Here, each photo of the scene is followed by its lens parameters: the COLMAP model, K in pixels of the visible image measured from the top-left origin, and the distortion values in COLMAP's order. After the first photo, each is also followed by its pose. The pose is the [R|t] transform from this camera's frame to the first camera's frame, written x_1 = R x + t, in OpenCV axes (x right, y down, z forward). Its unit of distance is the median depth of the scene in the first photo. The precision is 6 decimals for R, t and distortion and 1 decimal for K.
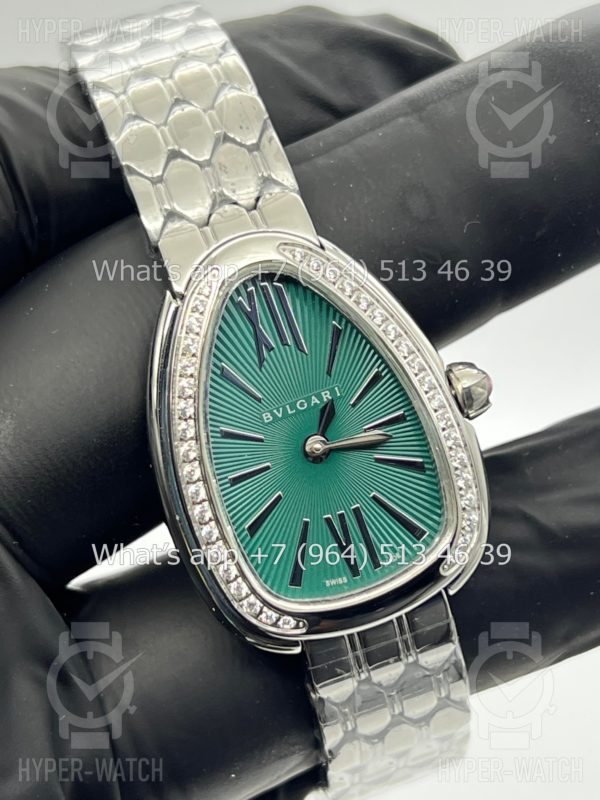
lens RADIAL K [[1923.0, 0, 296.3], [0, 1923.0, 396.6], [0, 0, 1]] dist [0.187192, 0.000000]
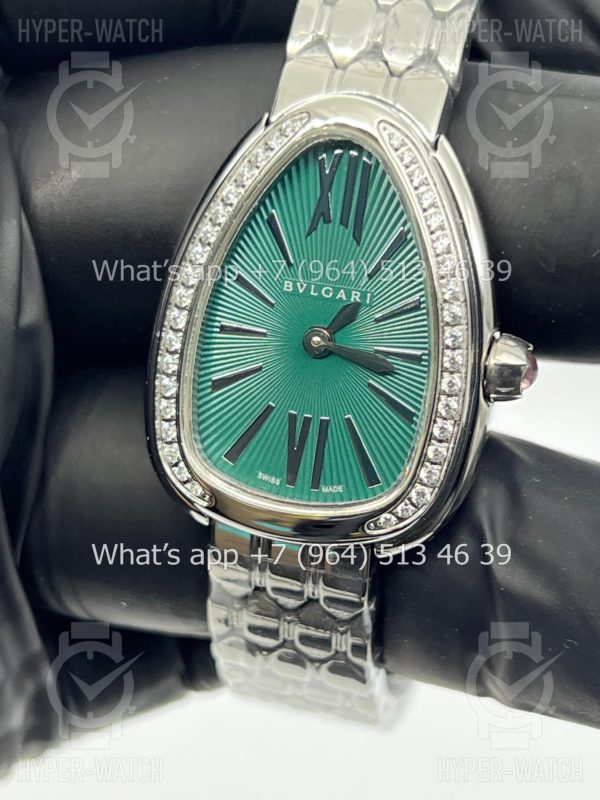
lens RADIAL K [[1923.0, 0, 304.1], [0, 1923.0, 402.1], [0, 0, 1]] dist [0.187192, 0.000000]
pose [[0.823547, 0.491949, -0.282412, 0.275643], [-0.464823, 0.870623, 0.161106, -0.091676], [0.325130, -0.001407, 0.945668, 0.135202]]
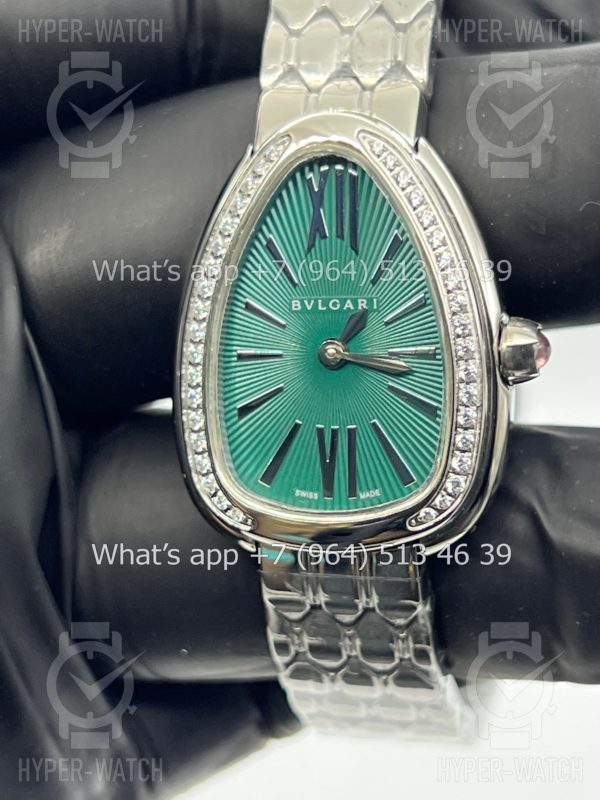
lens RADIAL K [[1923.0, 0, 298.9], [0, 1923.0, 402.0], [0, 0, 1]] dist [0.187192, 0.000000]
pose [[0.879220, 0.338287, -0.335462, 0.315682], [-0.320268, 0.940977, 0.109502, -0.047709], [0.352705, 0.011161, 0.935668, 0.121011]]
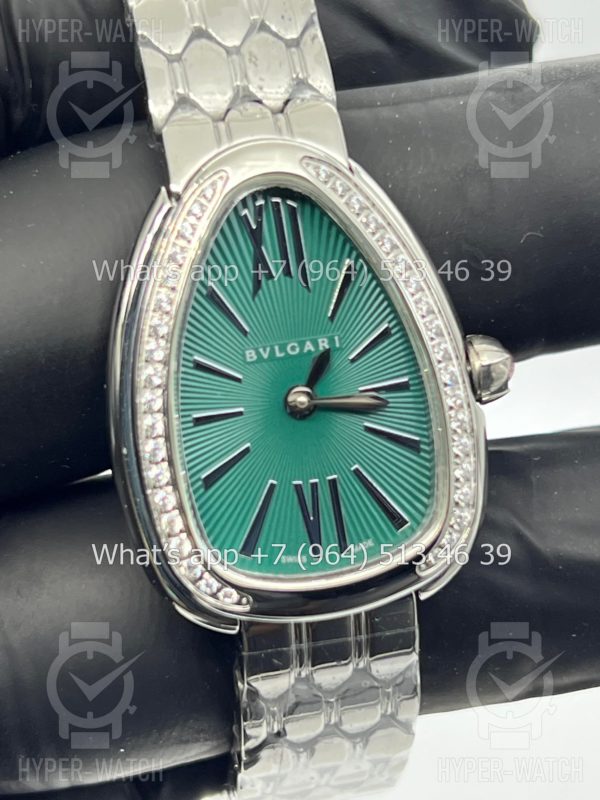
lens RADIAL K [[1923.0, 0, 293.6], [0, 1923.0, 401.3], [0, 0, 1]] dist [0.187192, 0.000000]
pose [[0.981895, 0.187793, 0.024802, -0.013655], [-0.187965, 0.982164, 0.004788, 0.023108], [-0.023461, -0.009363, 0.999681, 0.147272]]
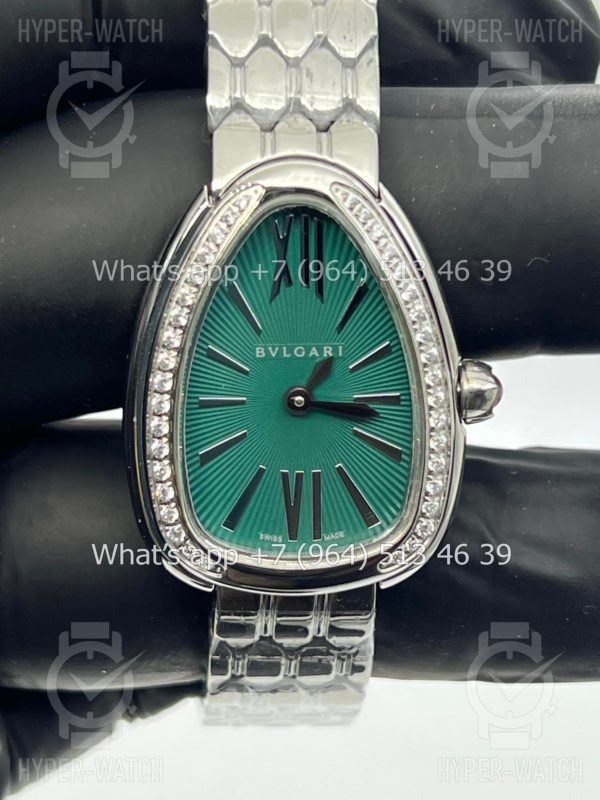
lens RADIAL K [[1923.0, 0, 297.3], [0, 1923.0, 399.8], [0, 0, 1]] dist [0.187192, 0.000000]
pose [[0.939249, 0.342930, -0.014524, 0.023360], [-0.337410, 0.930240, 0.144251, -0.108145], [0.062978, -0.130587, 0.989435, 0.071340]]
